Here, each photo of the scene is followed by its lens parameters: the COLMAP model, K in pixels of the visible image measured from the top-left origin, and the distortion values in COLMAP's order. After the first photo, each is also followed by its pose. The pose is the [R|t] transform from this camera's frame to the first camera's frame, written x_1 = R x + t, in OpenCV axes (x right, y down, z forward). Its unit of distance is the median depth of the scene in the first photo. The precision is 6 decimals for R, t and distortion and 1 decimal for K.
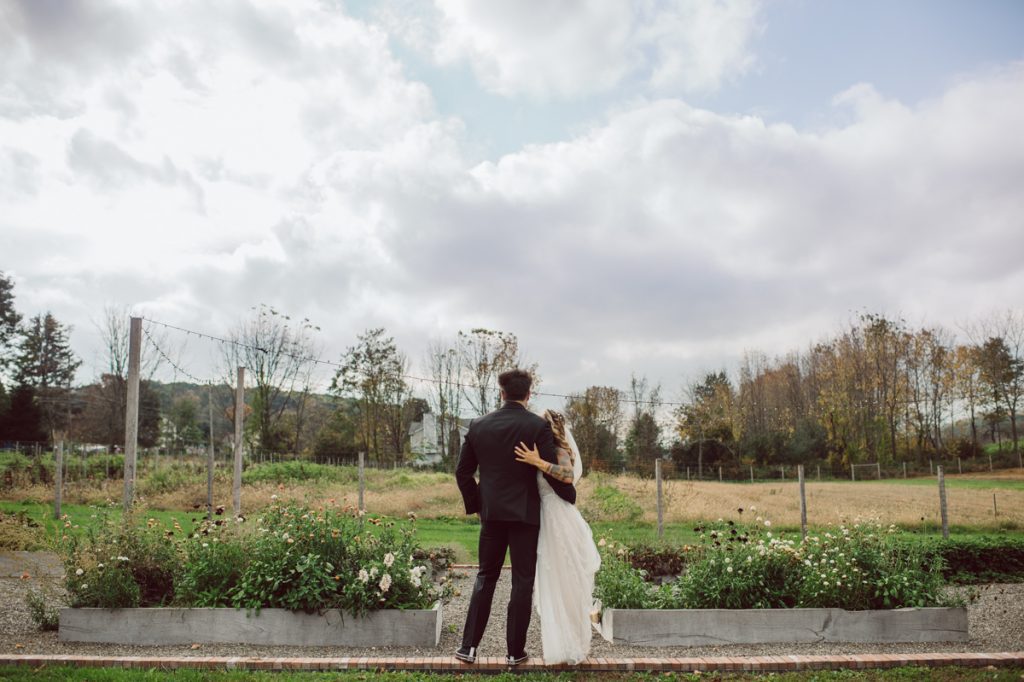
lens RADIAL K [[1074.5, 0, 513.0], [0, 1074.5, 292.4], [0, 0, 1]] dist [-0.087491, 0.127592]
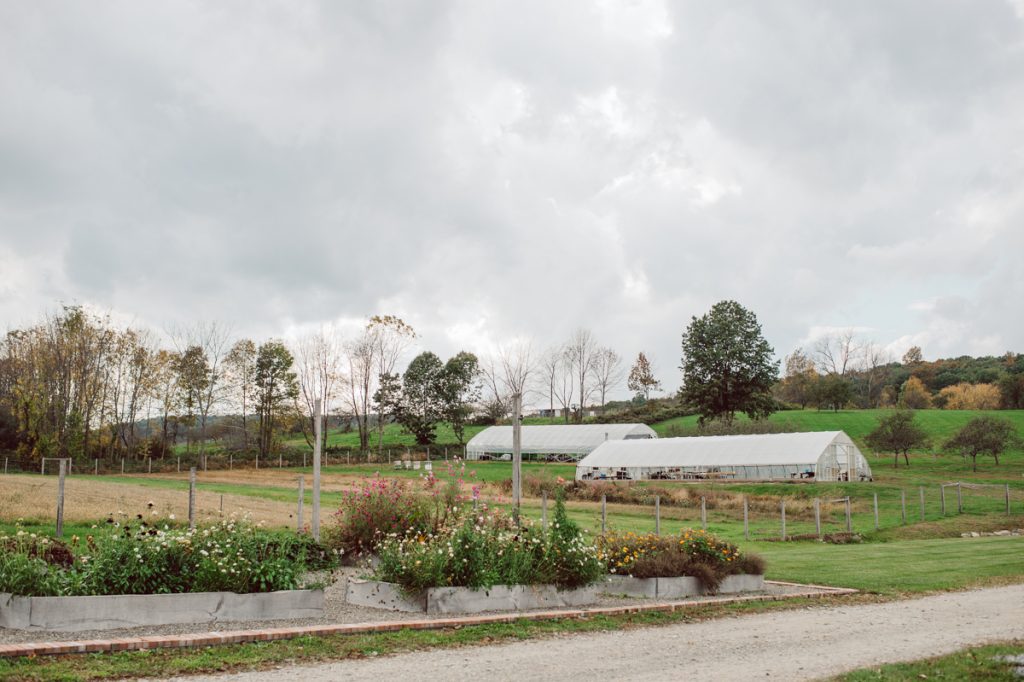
lens RADIAL K [[1074.5, 0, 513.0], [0, 1074.5, 292.4], [0, 0, 1]] dist [-0.087491, 0.127592]
pose [[0.739812, 0.153780, 0.655004, -0.264347], [-0.155719, 0.986232, -0.055664, -0.006470], [-0.654545, -0.060816, 0.753573, -0.048903]]
